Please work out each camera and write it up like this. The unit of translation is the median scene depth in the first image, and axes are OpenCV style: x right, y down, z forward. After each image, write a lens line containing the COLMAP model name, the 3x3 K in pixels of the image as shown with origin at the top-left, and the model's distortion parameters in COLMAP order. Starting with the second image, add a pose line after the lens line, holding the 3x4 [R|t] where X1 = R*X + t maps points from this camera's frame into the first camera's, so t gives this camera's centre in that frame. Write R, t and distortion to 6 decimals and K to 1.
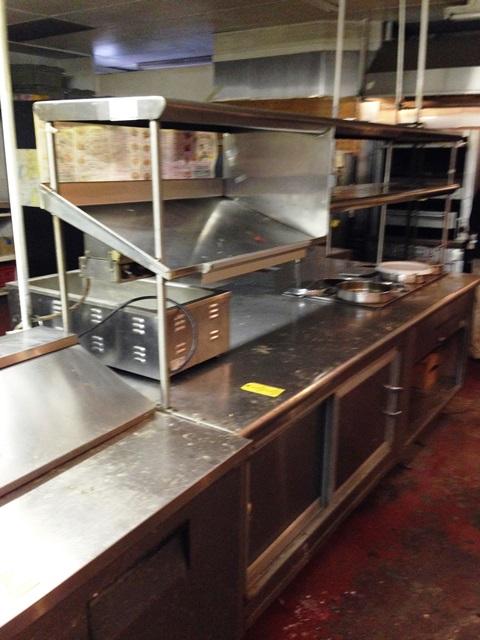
lens RADIAL K [[596.9, 0, 240.0], [0, 596.9, 320.0], [0, 0, 1]] dist [0.136783, -0.195130]
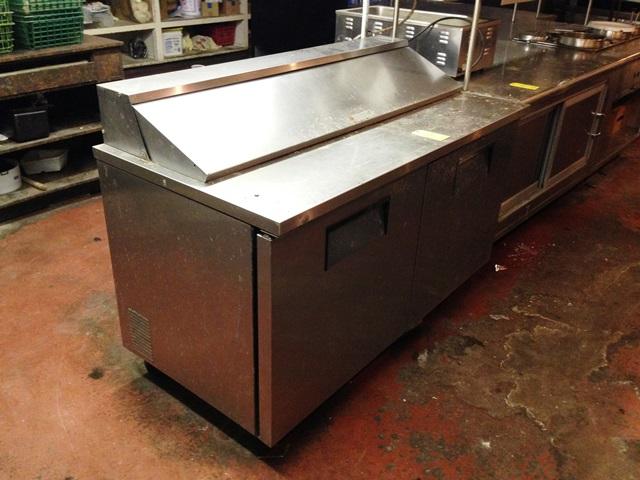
lens RADIAL K [[596.9, 0, 320.0], [0, 596.9, 240.0], [0, 0, 1]] dist [0.136783, -0.195130]
pose [[0.993504, 0.072215, -0.087952, -0.235794], [-0.052655, 0.976862, 0.207288, 0.156976], [0.100886, -0.201310, 0.974318, -0.455322]]
